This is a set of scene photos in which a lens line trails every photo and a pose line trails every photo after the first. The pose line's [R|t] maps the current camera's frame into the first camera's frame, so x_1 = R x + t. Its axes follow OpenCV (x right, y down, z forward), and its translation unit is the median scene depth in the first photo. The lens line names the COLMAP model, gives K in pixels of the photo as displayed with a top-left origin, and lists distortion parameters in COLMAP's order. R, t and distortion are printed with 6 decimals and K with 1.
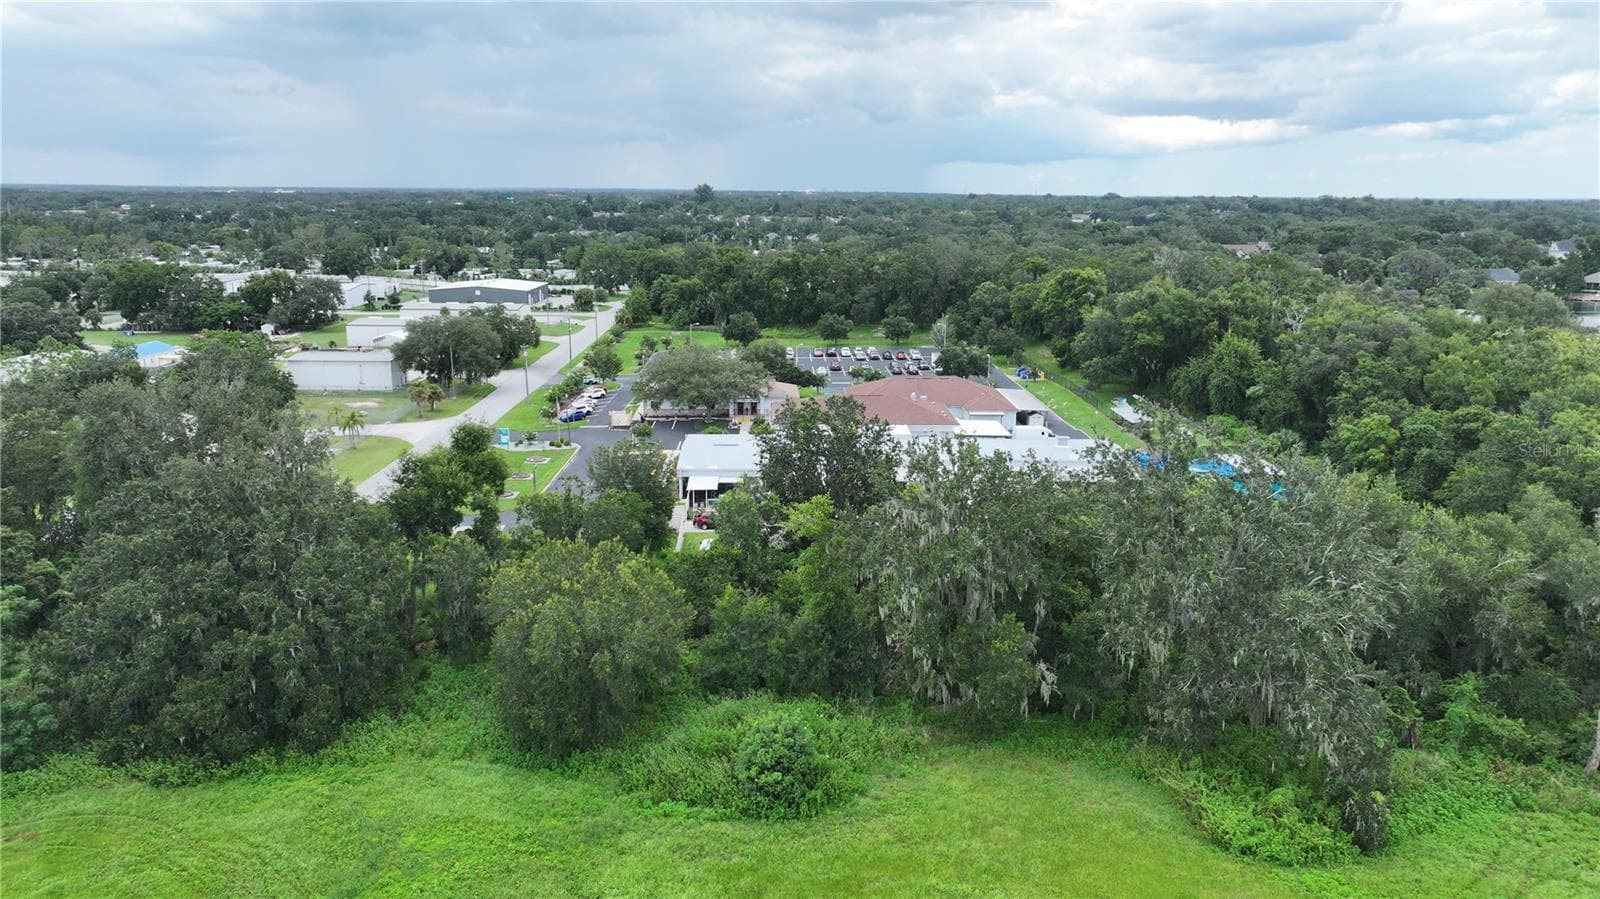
lens RADIAL K [[1119.4, 0, 803.6], [0, 1119.4, 450.1], [0, 0, 1]] dist [0.000975, 0.018689]
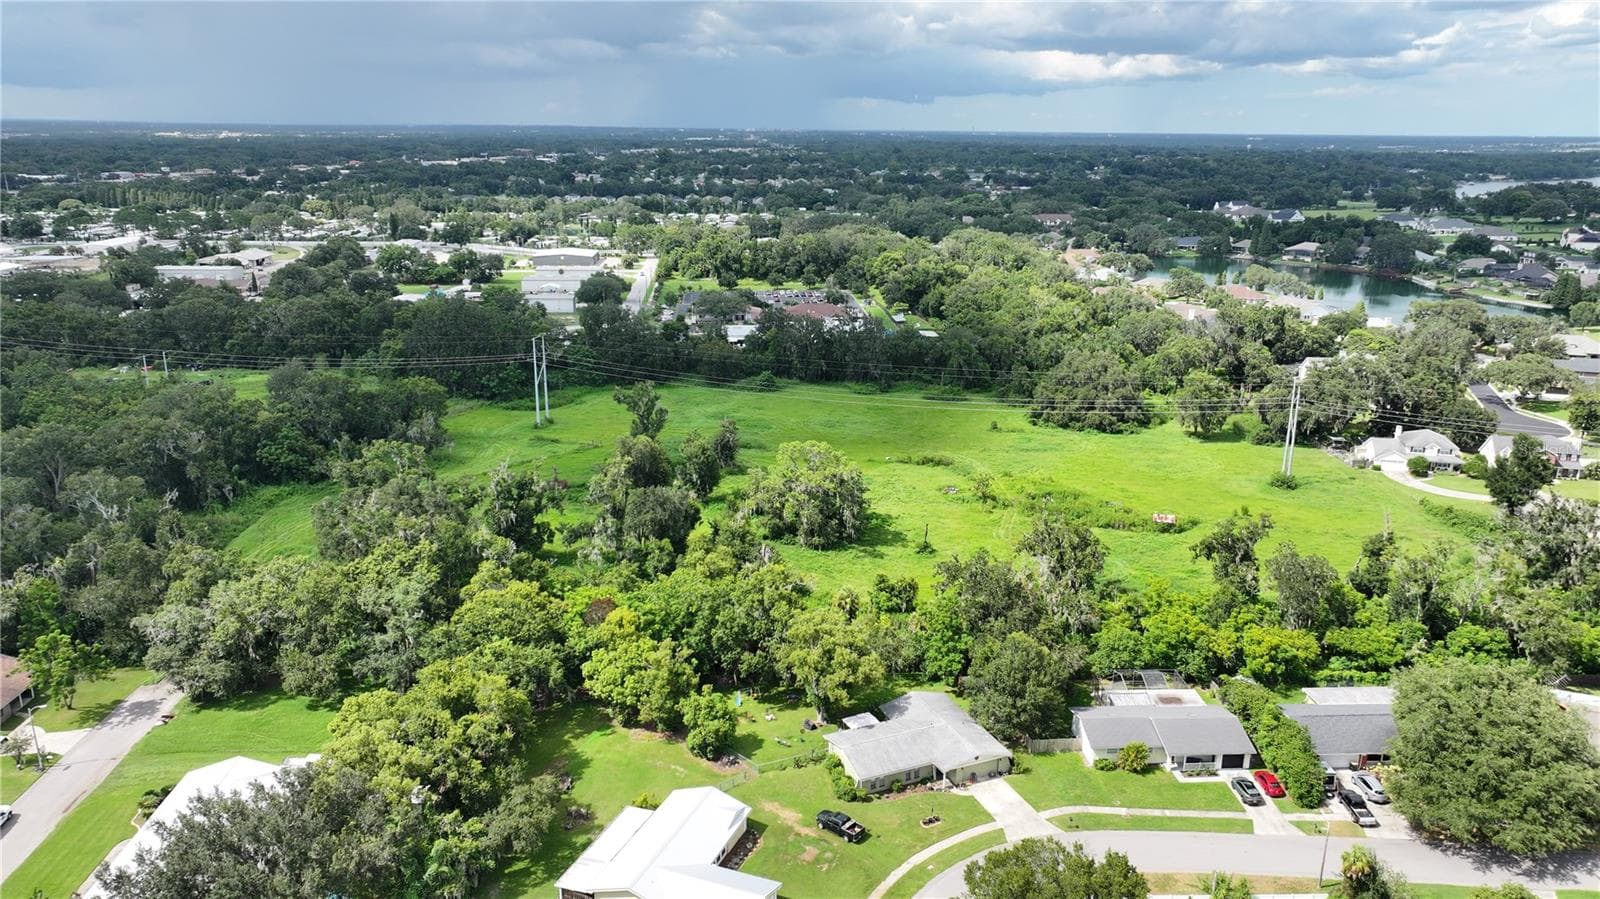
lens RADIAL K [[1119.4, 0, 821.5], [0, 1119.4, 452.1], [0, 0, 1]] dist [0.000975, 0.018689]
pose [[0.997678, -0.015878, 0.066228, -0.028301], [0.012111, 0.998307, 0.056897, 0.080788], [-0.067019, -0.055962, 0.996181, -0.976323]]
